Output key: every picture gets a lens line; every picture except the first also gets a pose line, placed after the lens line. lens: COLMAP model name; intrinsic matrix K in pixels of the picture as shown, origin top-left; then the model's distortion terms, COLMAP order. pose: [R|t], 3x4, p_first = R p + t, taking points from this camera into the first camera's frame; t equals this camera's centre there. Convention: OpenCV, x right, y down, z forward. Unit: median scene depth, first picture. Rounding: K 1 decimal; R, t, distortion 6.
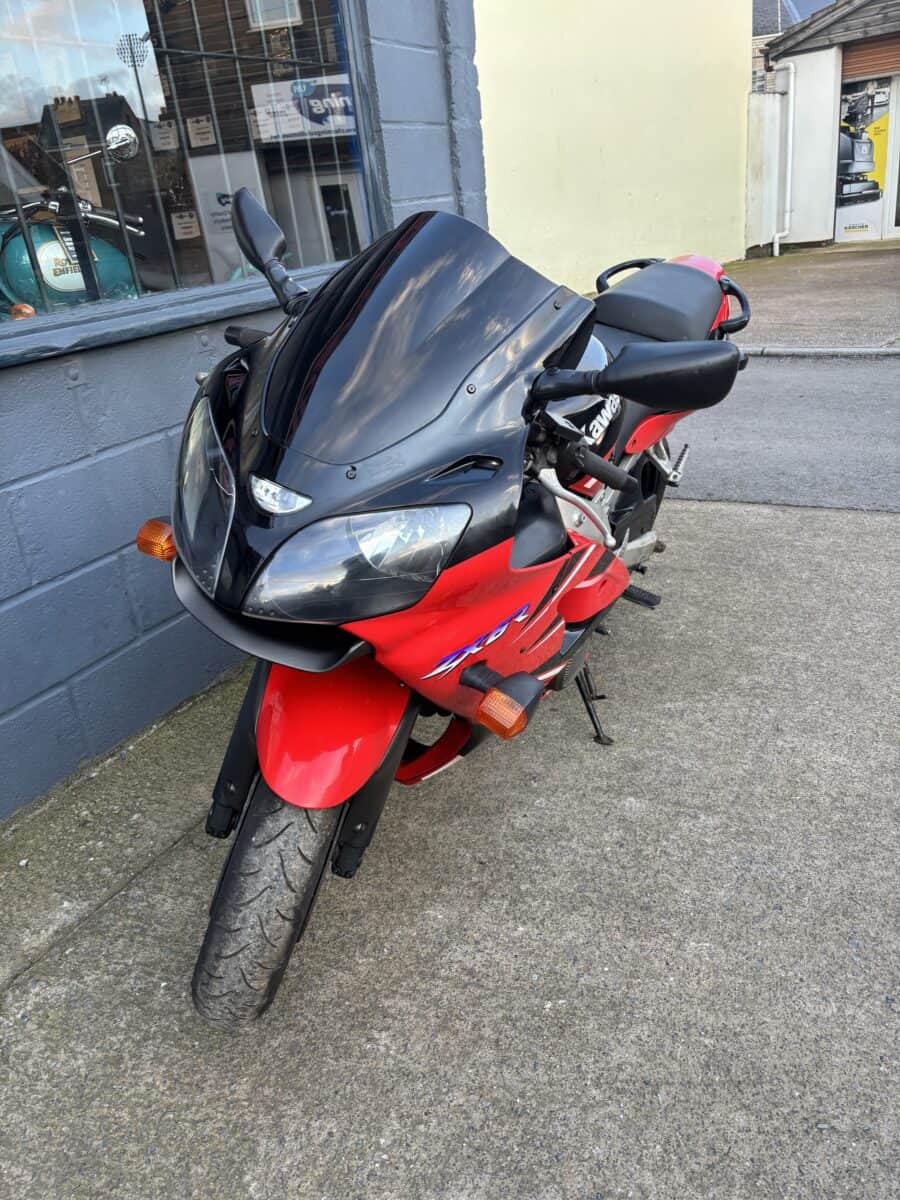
lens RADIAL K [[932.4, 0, 468.8], [0, 932.4, 601.5], [0, 0, 1]] dist [0.042780, -0.014752]
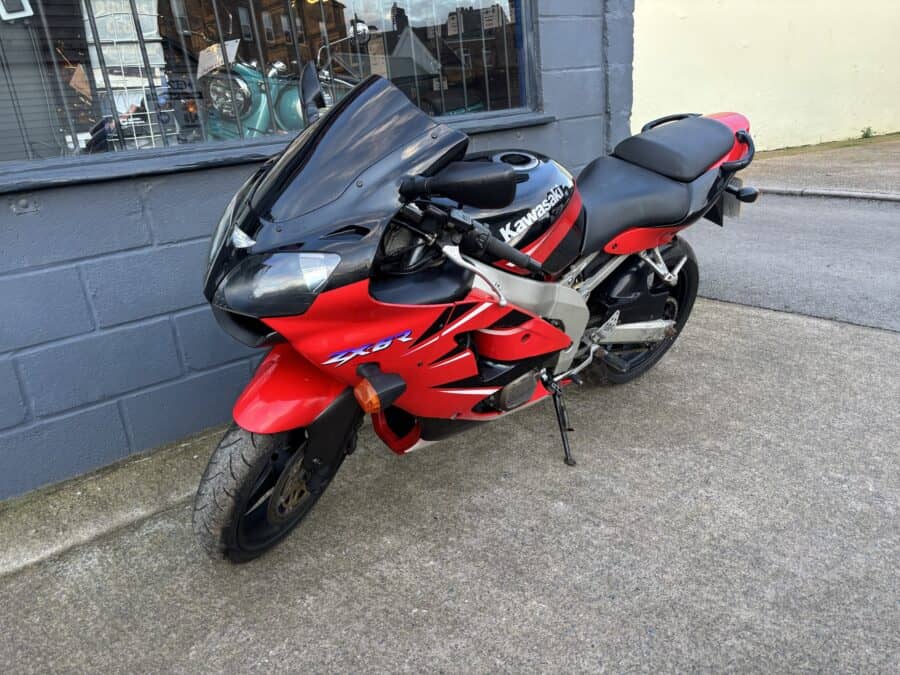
lens RADIAL K [[699.3, 0, 450.0], [0, 699.3, 337.5], [0, 0, 1]] dist [0.042780, -0.014752]
pose [[0.923624, 0.143407, -0.355462, 0.317383], [-0.158094, 0.987345, -0.012456, 0.010558], [0.349178, 0.067701, 0.934608, -0.022361]]
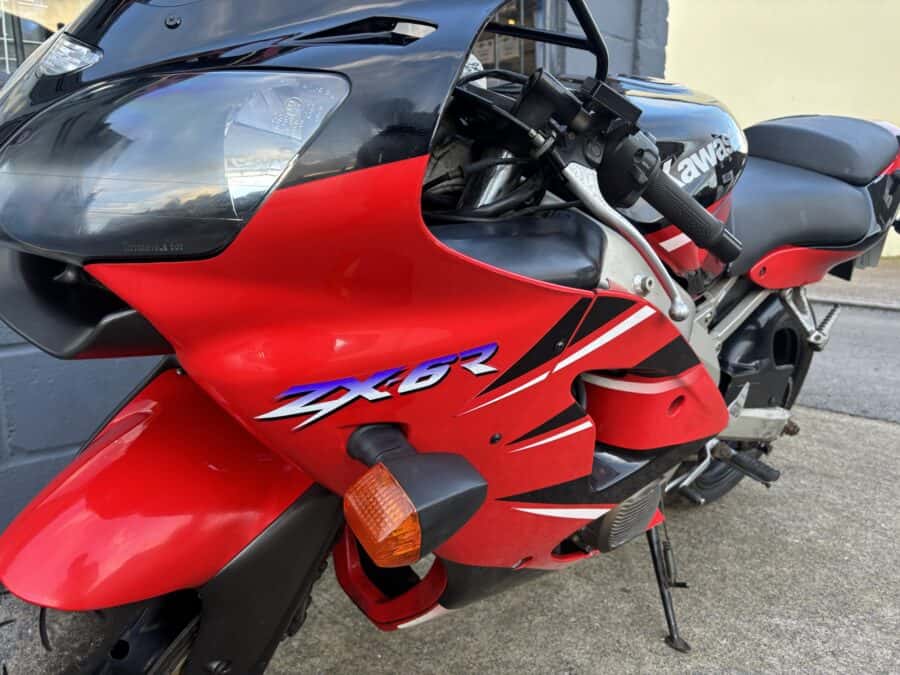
lens RADIAL K [[714.9, 0, 447.8], [0, 714.9, 333.8], [0, 0, 1]] dist [0.002988, -0.011967]
pose [[0.946483, 0.142146, -0.289766, 0.099169], [-0.201746, 0.961346, -0.187382, 0.051628], [0.251929, 0.235813, 0.938575, 0.341005]]
